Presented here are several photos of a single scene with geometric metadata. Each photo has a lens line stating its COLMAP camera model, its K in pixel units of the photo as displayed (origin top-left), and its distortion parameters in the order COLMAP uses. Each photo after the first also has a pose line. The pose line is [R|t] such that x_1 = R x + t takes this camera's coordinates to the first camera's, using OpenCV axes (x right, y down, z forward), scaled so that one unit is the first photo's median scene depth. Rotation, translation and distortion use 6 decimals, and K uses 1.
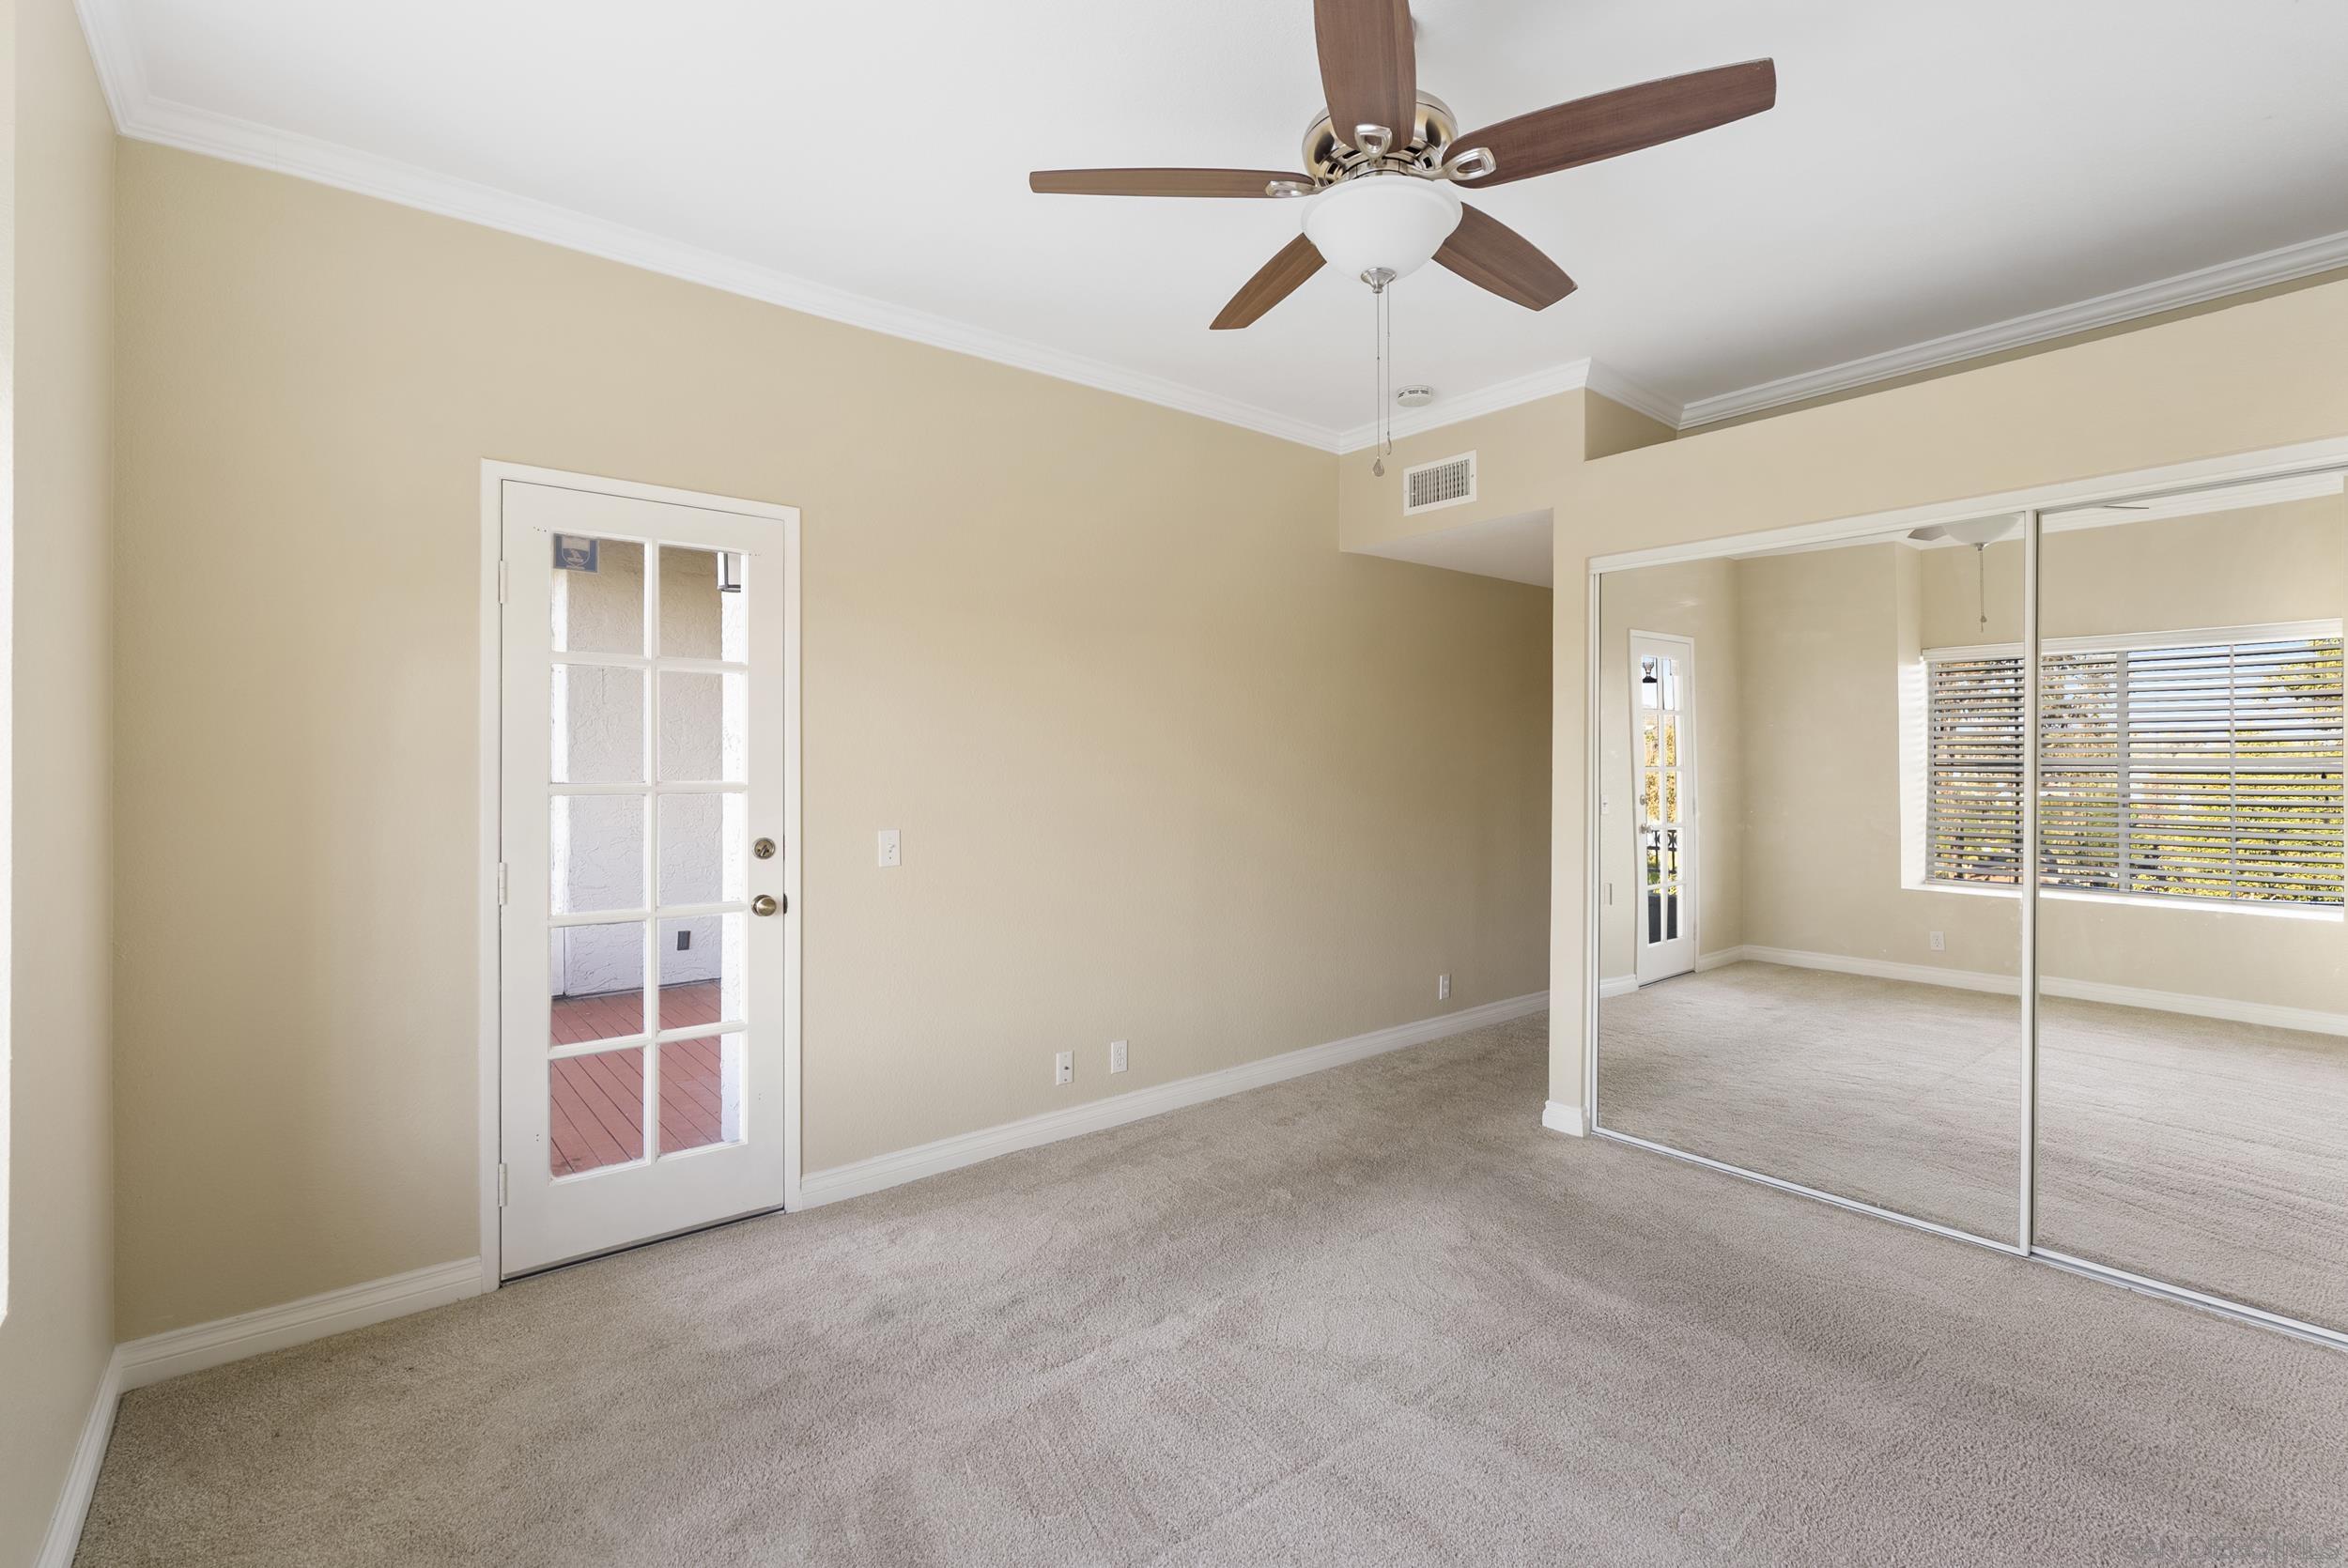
lens RADIAL K [[1064.5, 0, 1172.3], [0, 1064.5, 771.9], [0, 0, 1]] dist [-0.004373, -0.000064]
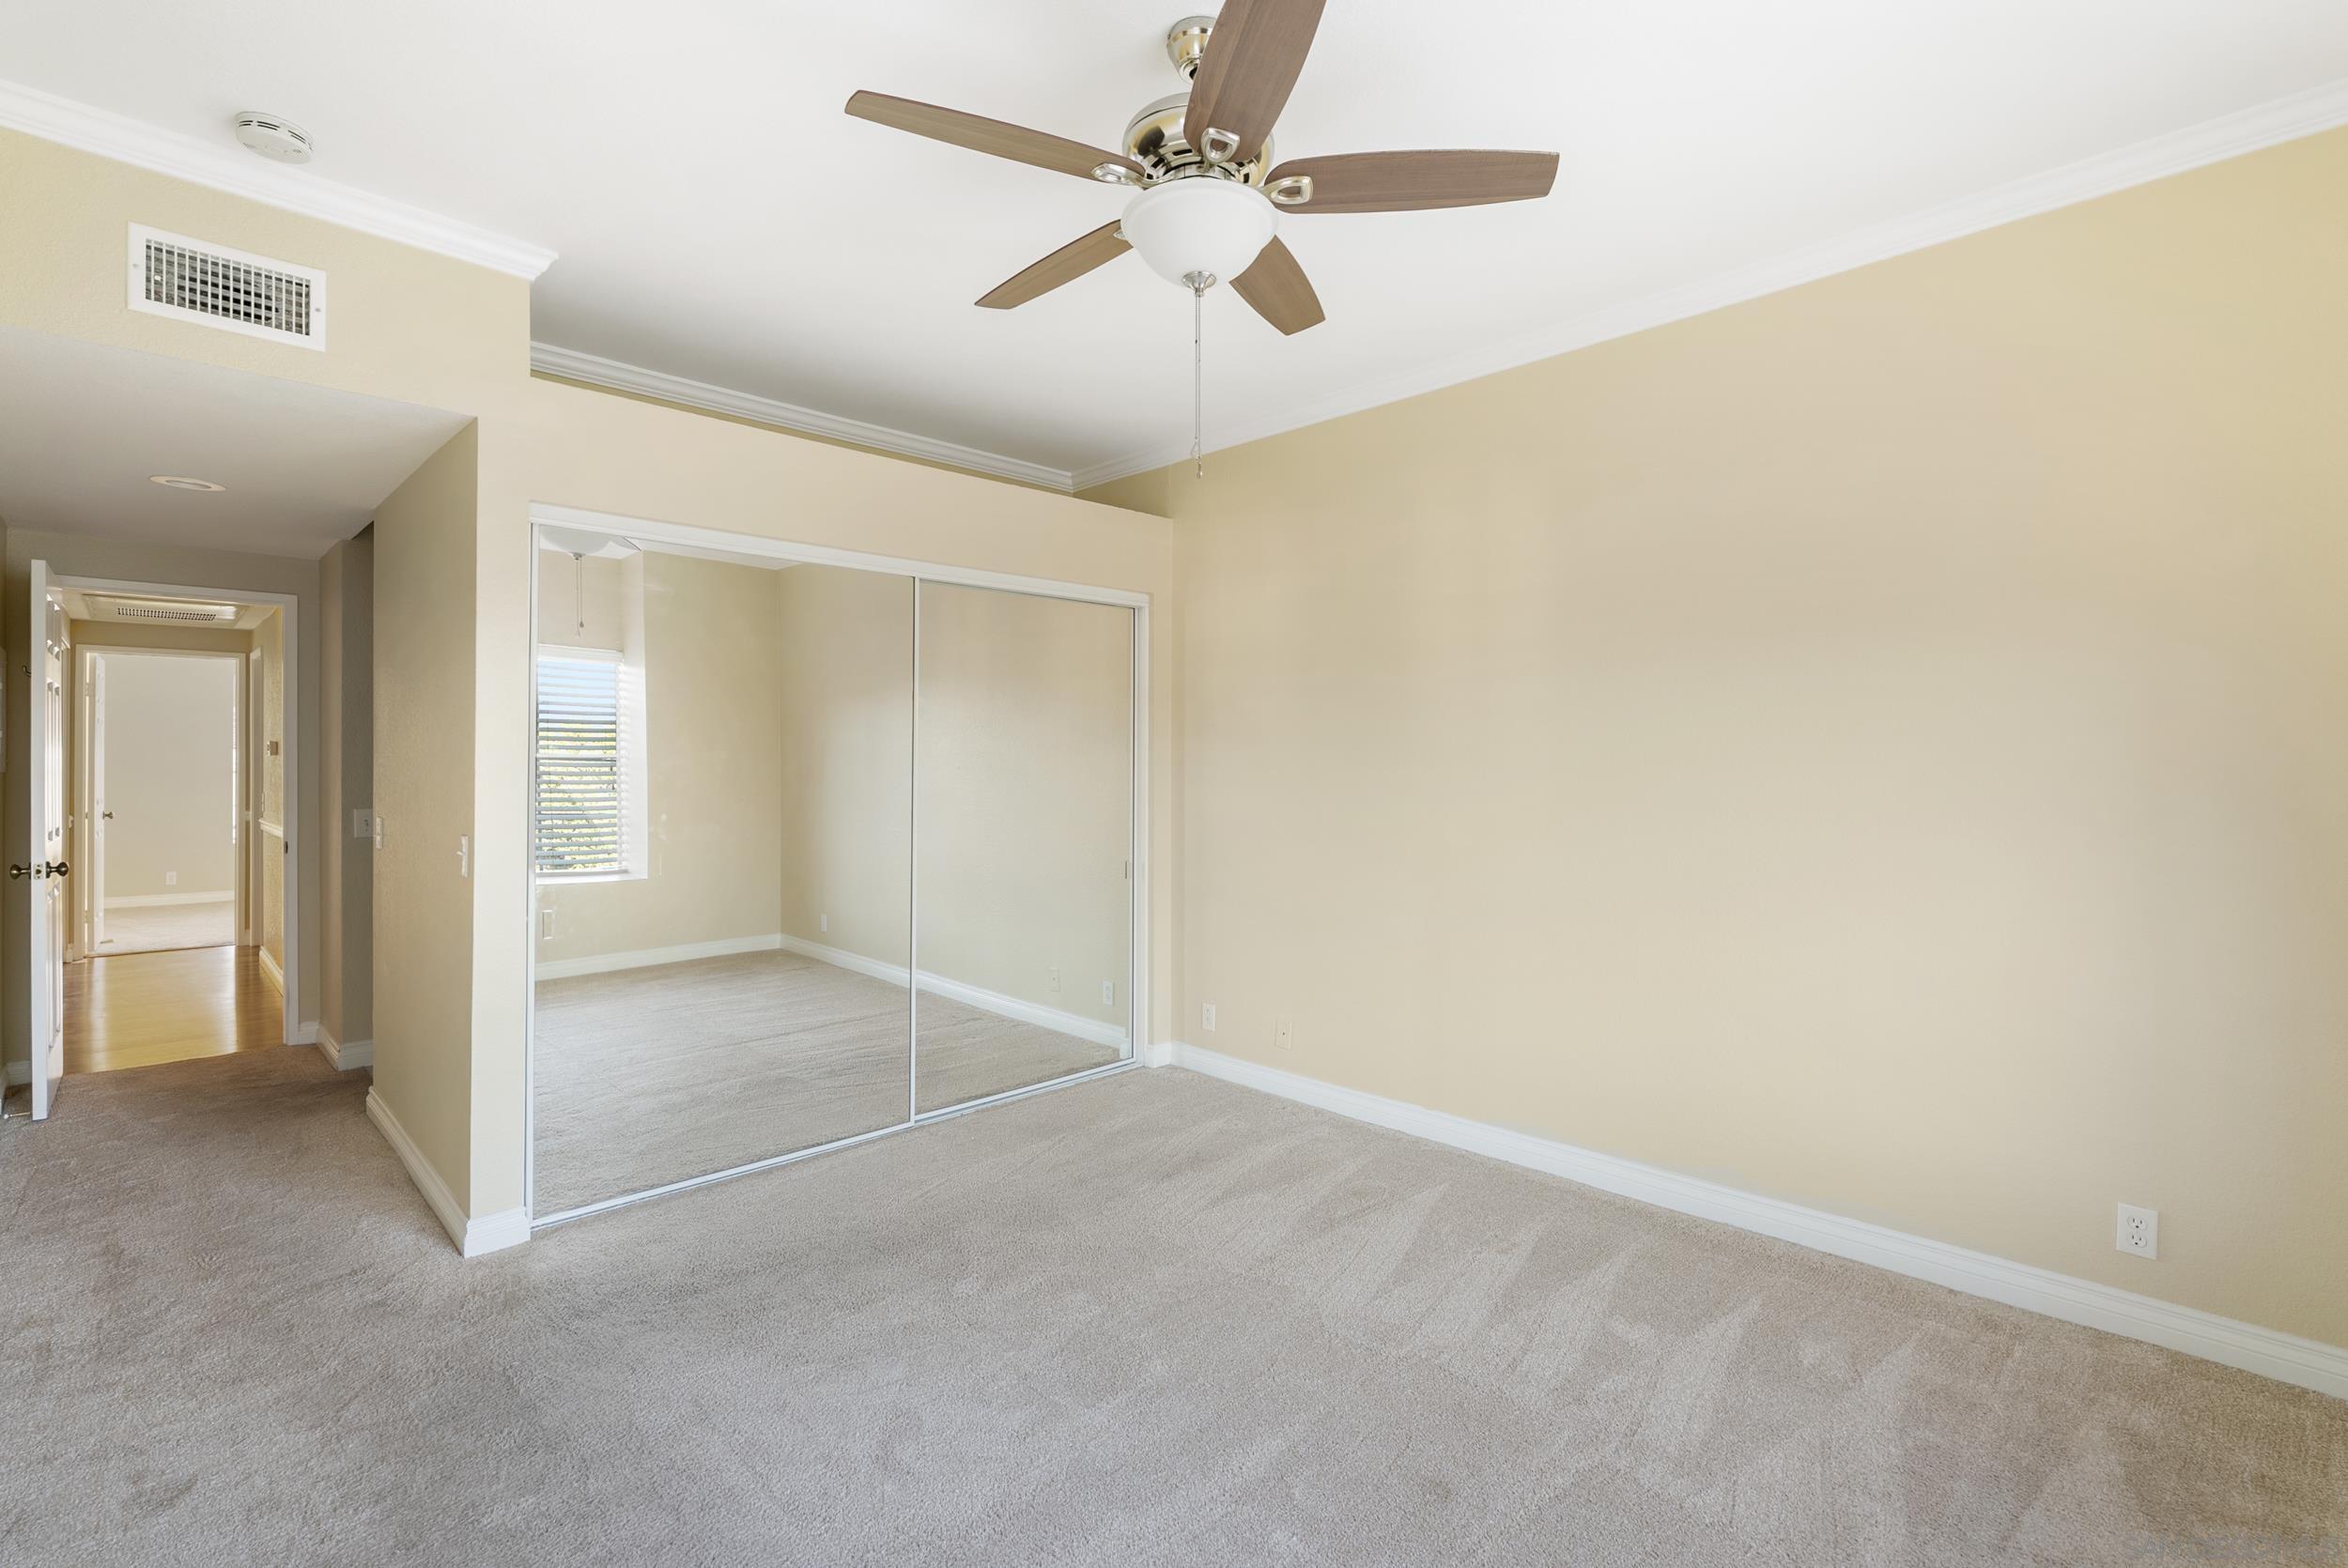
lens RADIAL K [[1064.5, 0, 1171.4], [0, 1064.5, 769.3], [0, 0, 1]] dist [-0.004373, -0.000064]
pose [[-0.095462, -0.012459, 0.995355, -0.435403], [0.004271, 0.999907, 0.012926, -0.011252], [-0.995424, 0.005485, -0.095400, 0.605716]]
